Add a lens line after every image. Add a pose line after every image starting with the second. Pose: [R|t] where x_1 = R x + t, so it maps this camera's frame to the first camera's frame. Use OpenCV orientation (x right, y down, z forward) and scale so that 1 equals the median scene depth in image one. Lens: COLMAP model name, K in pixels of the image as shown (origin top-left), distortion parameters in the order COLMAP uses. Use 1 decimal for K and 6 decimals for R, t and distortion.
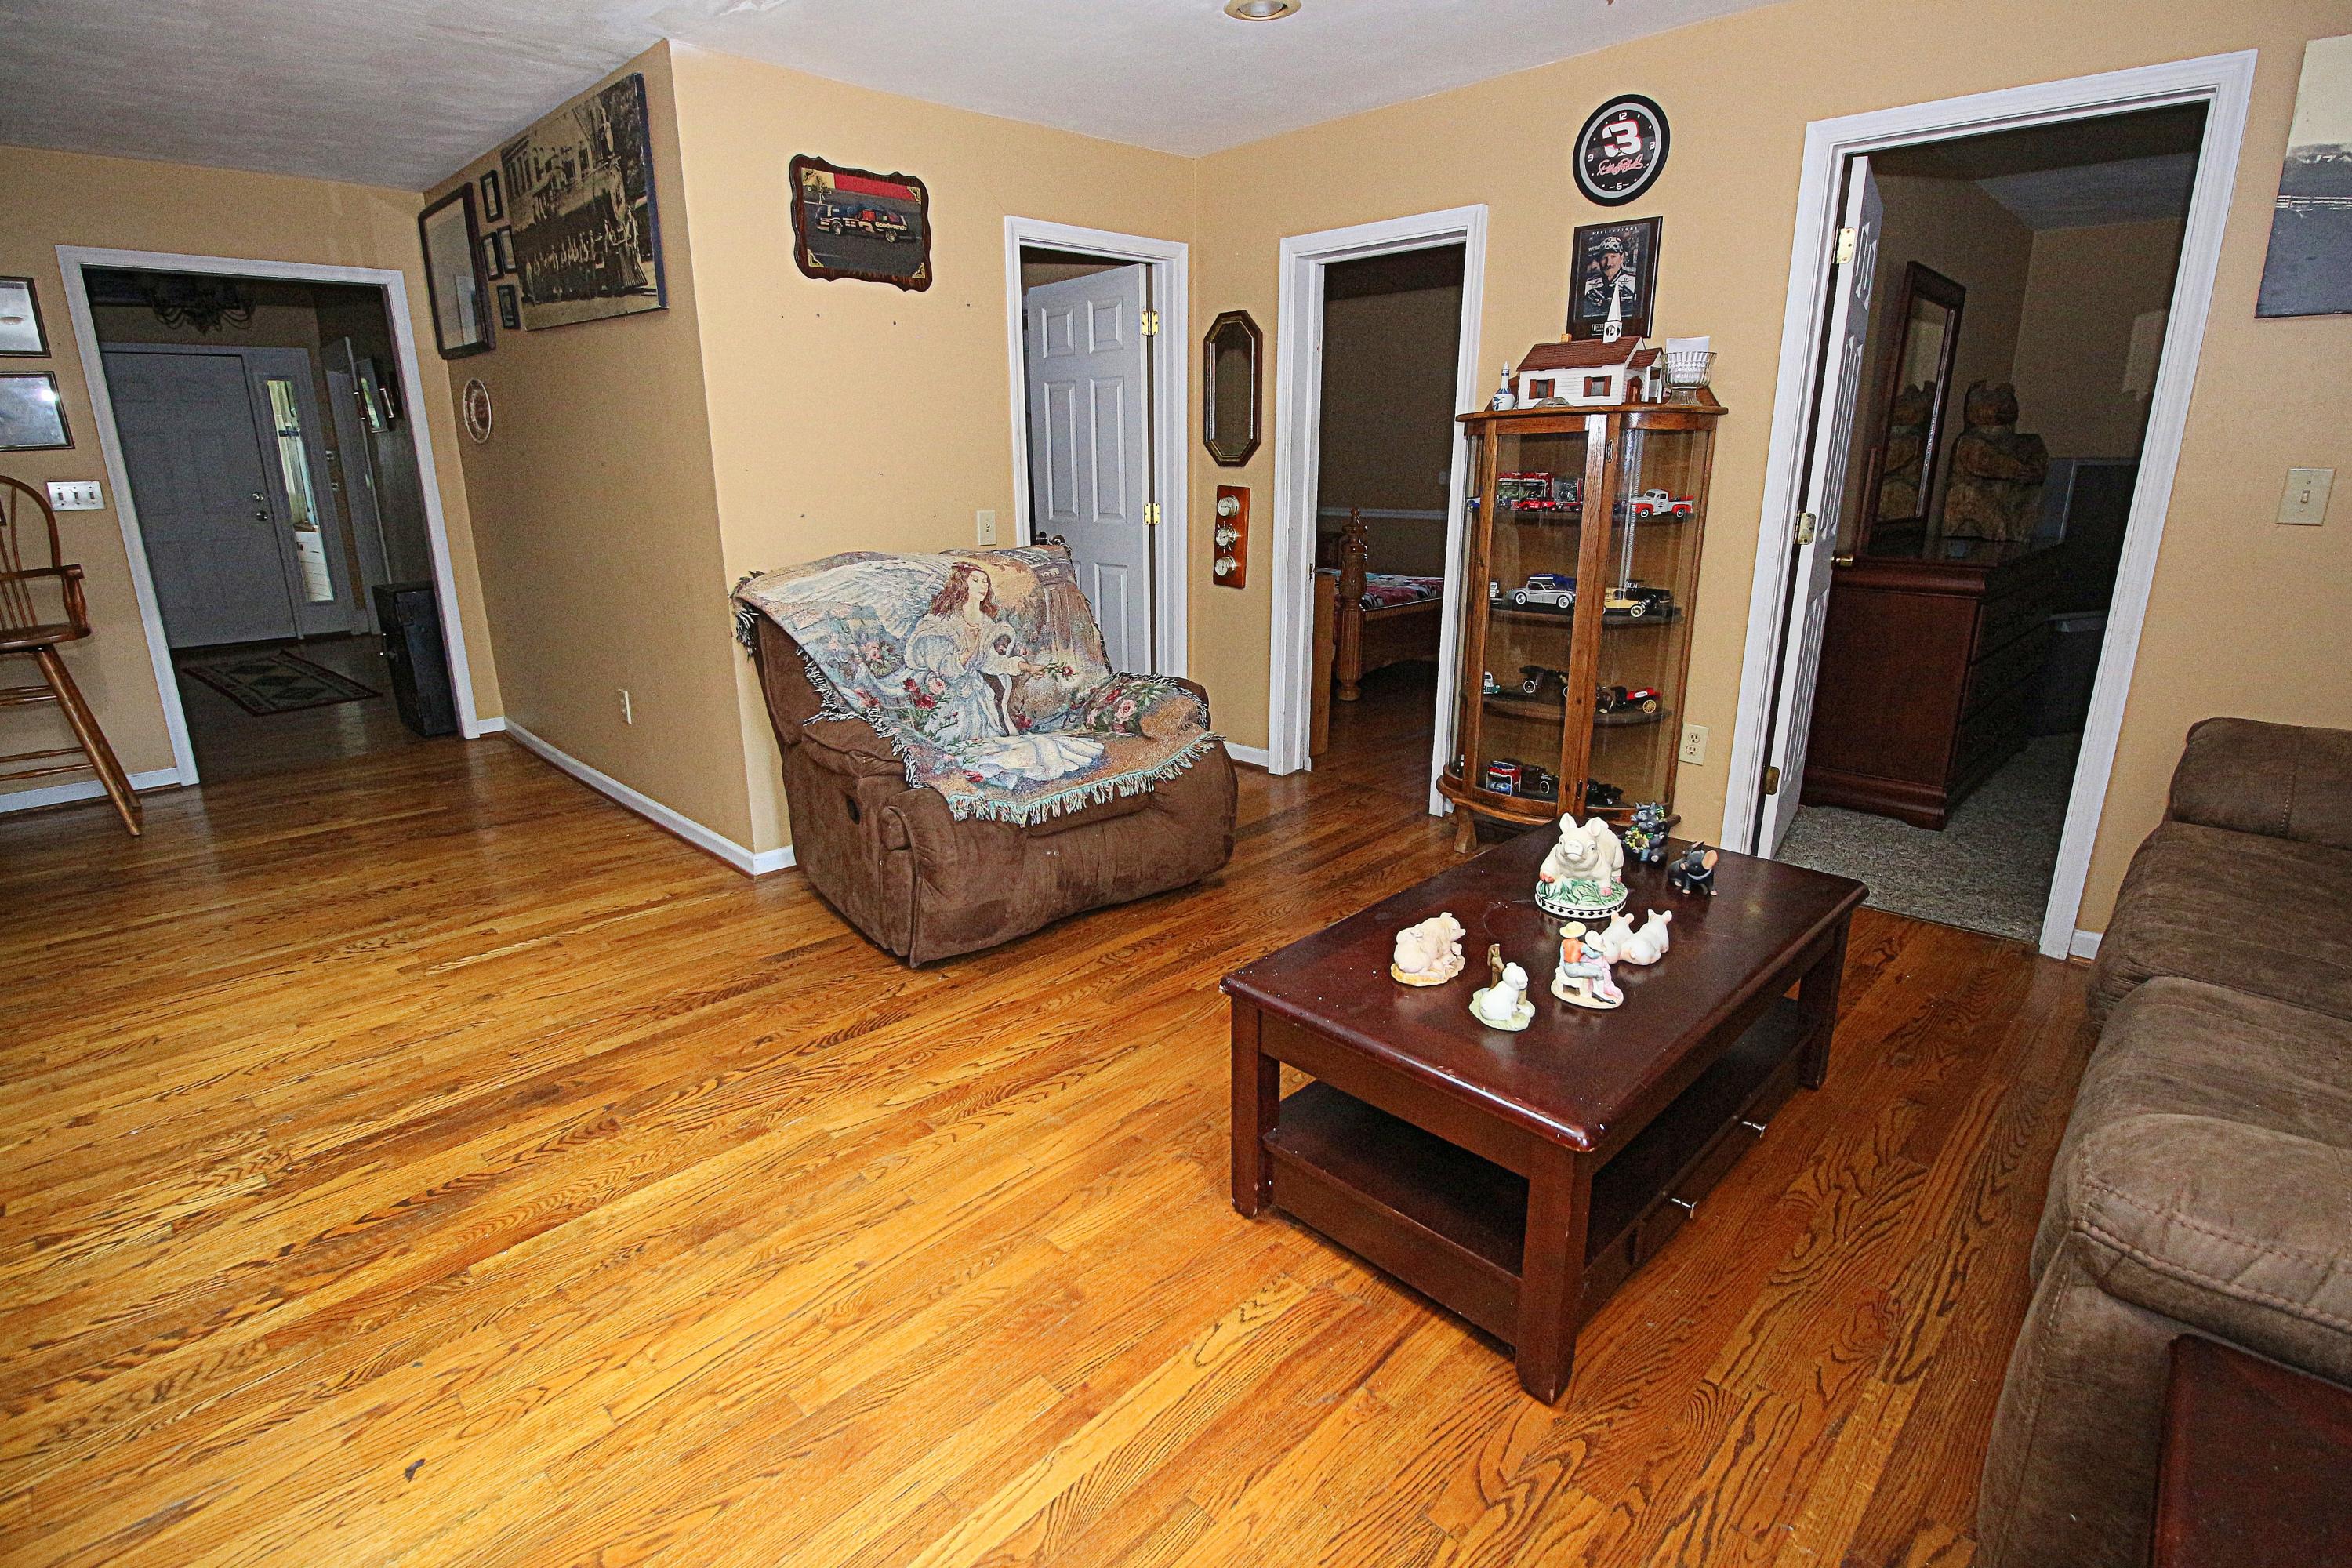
lens RADIAL K [[1120.1, 0, 1173.6], [0, 1120.1, 757.5], [0, 0, 1]] dist [-0.015471, -0.005052]
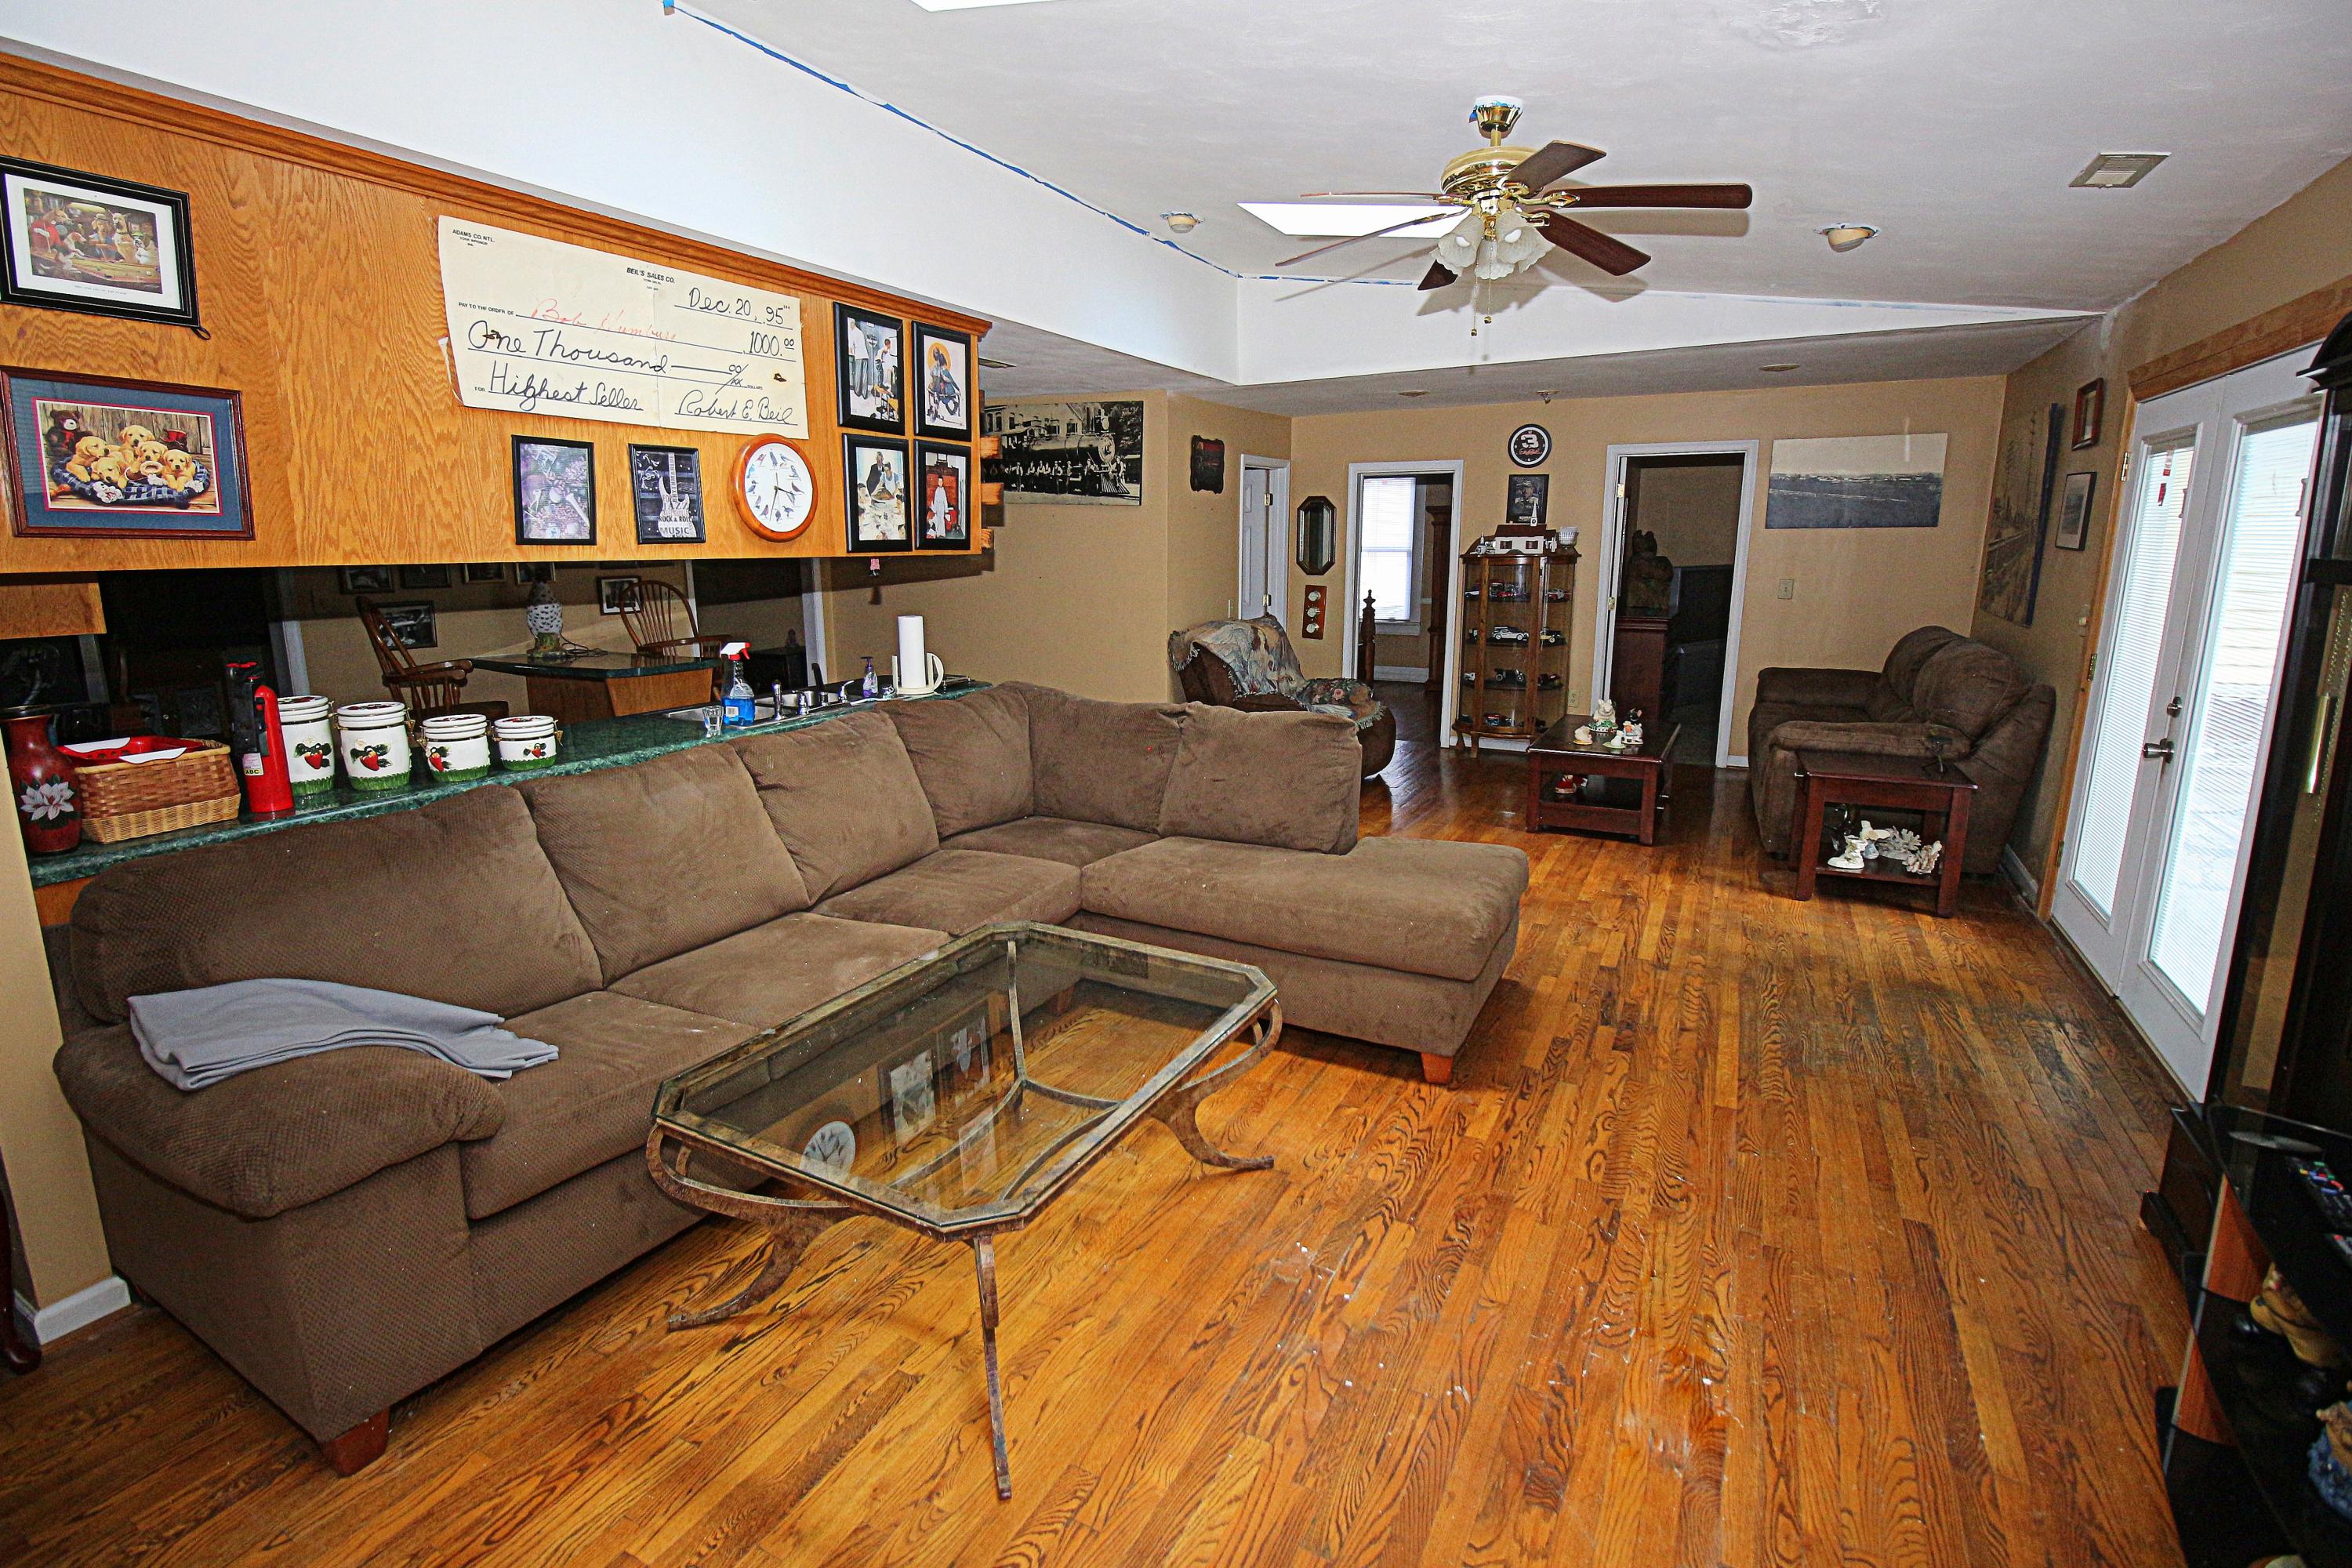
lens RADIAL K [[1090.5, 0, 1168.9], [0, 1090.5, 753.2], [0, 0, 1]] dist [-0.000204, -0.012935]
pose [[0.954886, -0.051869, 0.292409, -1.312683], [0.072369, 0.995588, -0.059723, 0.233259], [-0.288021, 0.078190, 0.954427, -1.180769]]
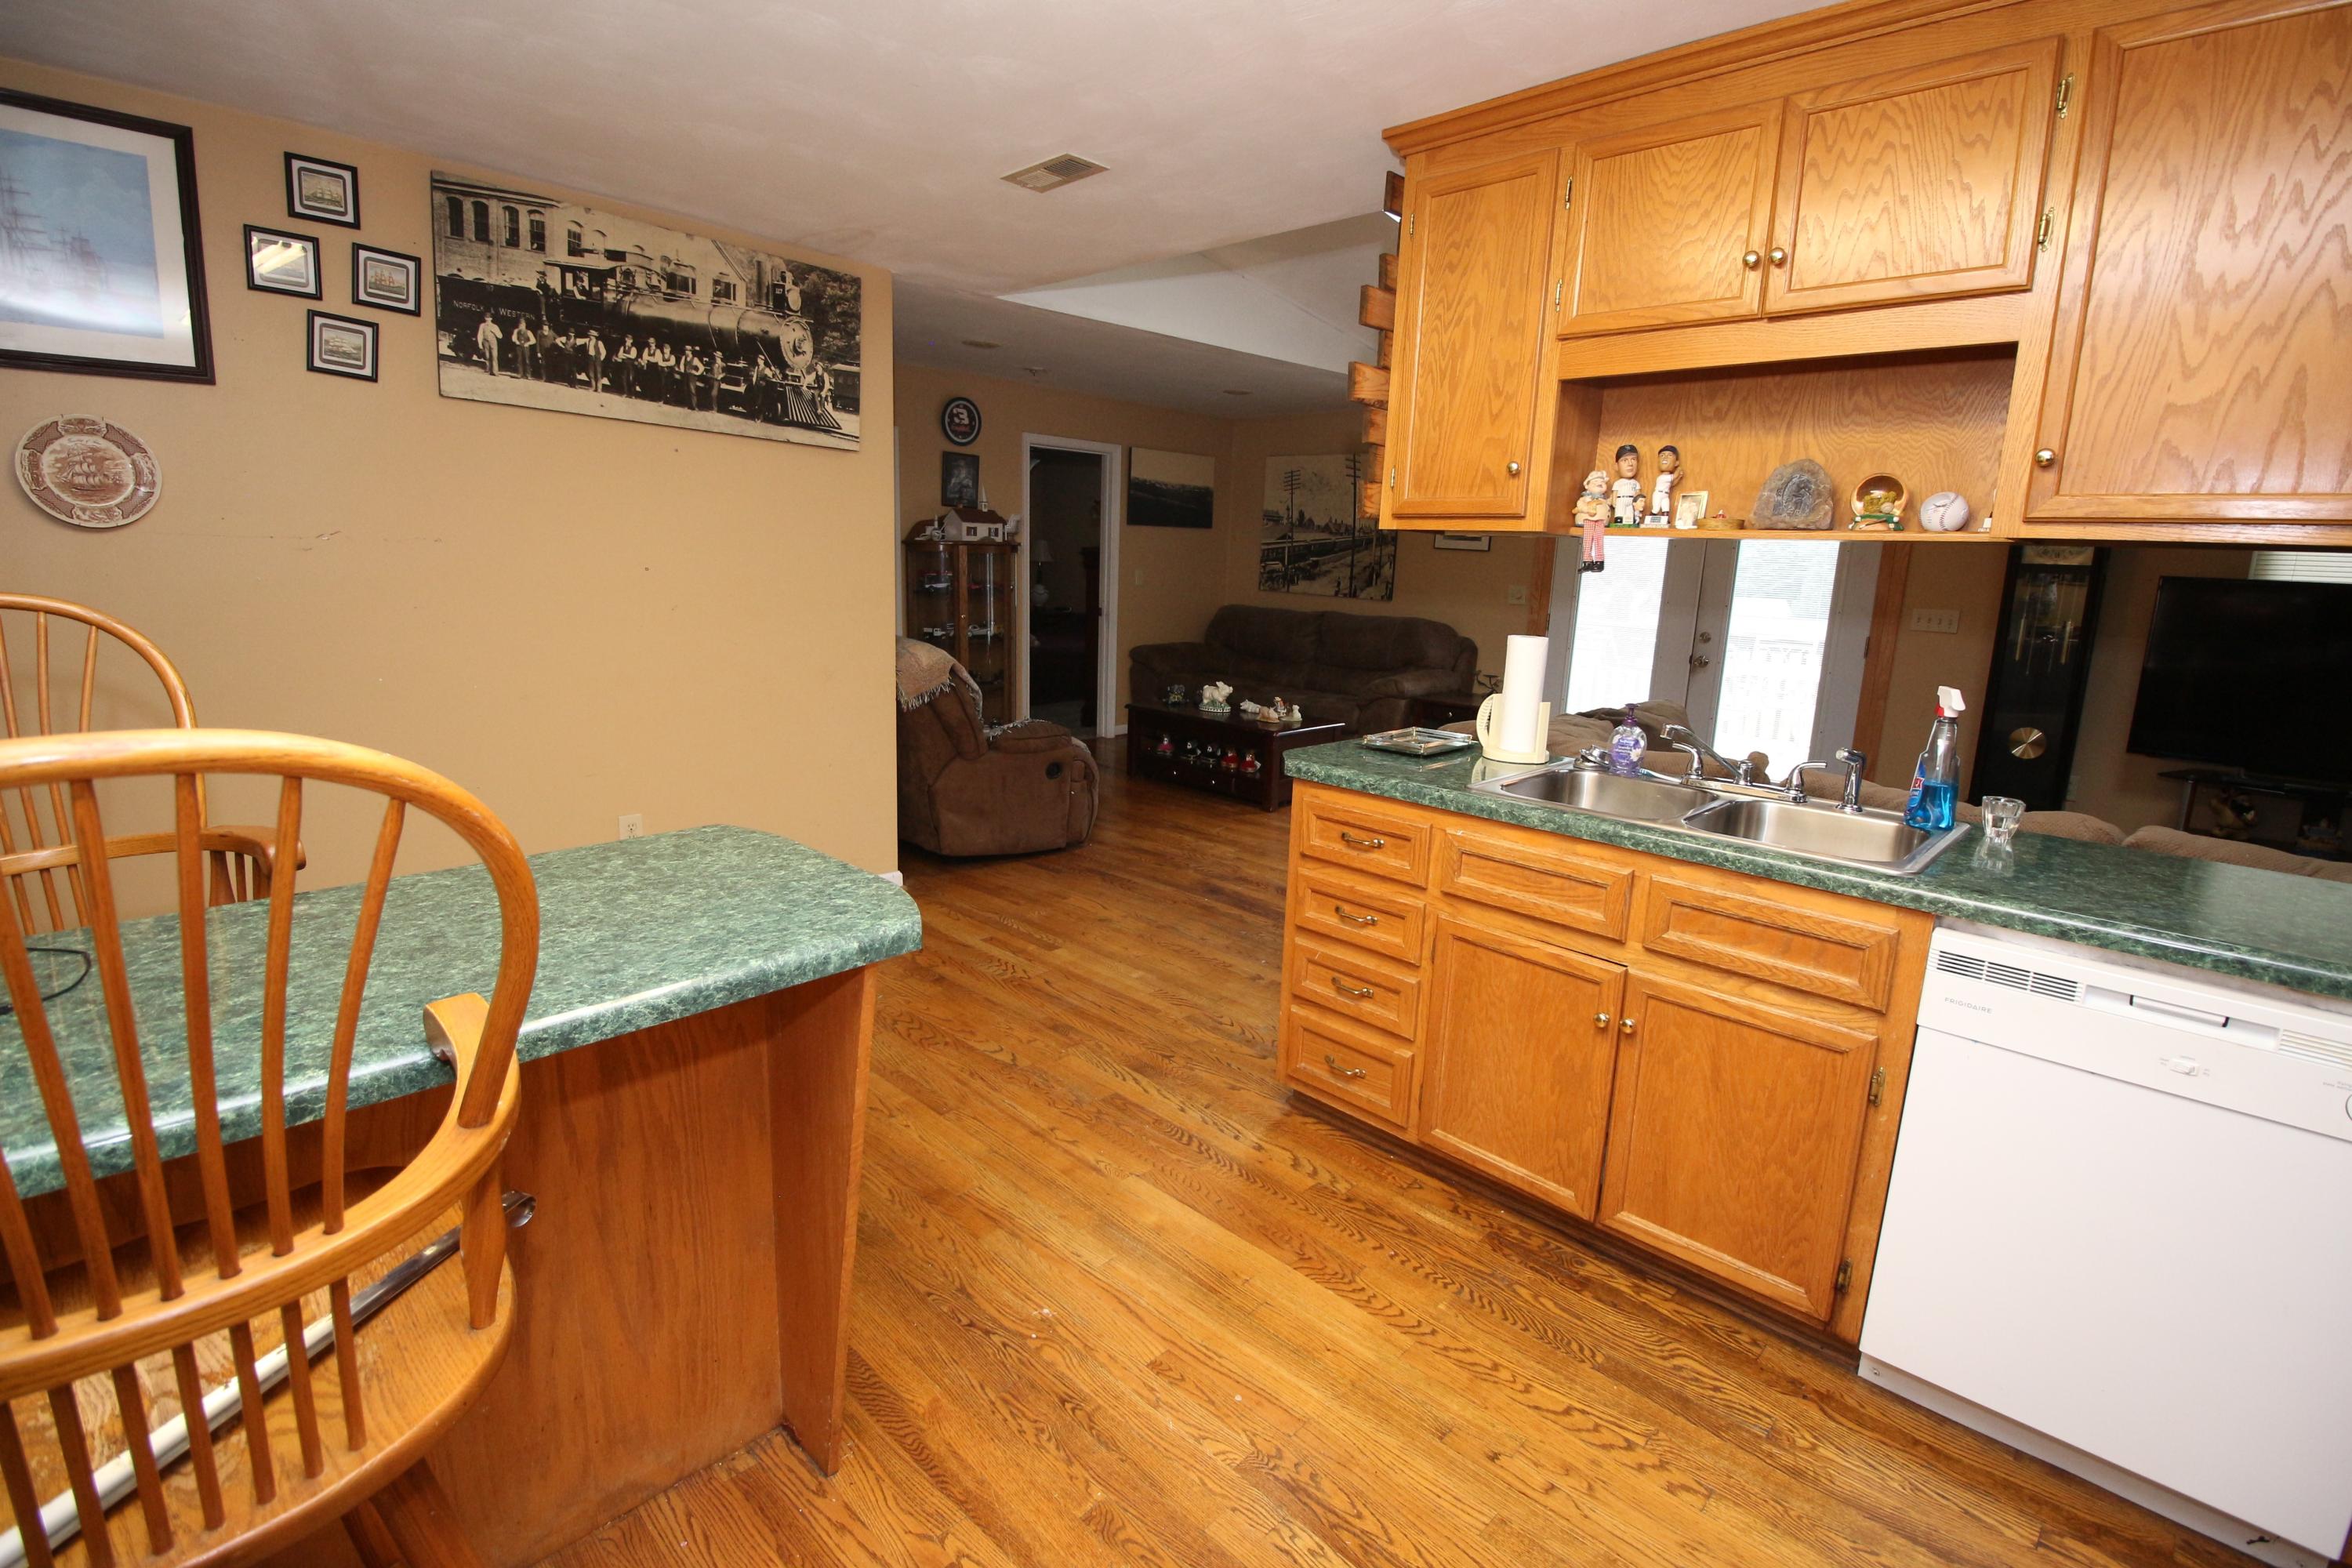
lens RADIAL K [[1090.3, 0, 1172.7], [0, 1090.3, 762.4], [0, 0, 1]] dist [0.001202, -0.013507]
pose [[-0.016424, -0.182045, 0.983153, -2.241020], [0.226664, 0.957009, 0.180991, -0.264283], [-0.973834, 0.225818, 0.025545, 0.888638]]
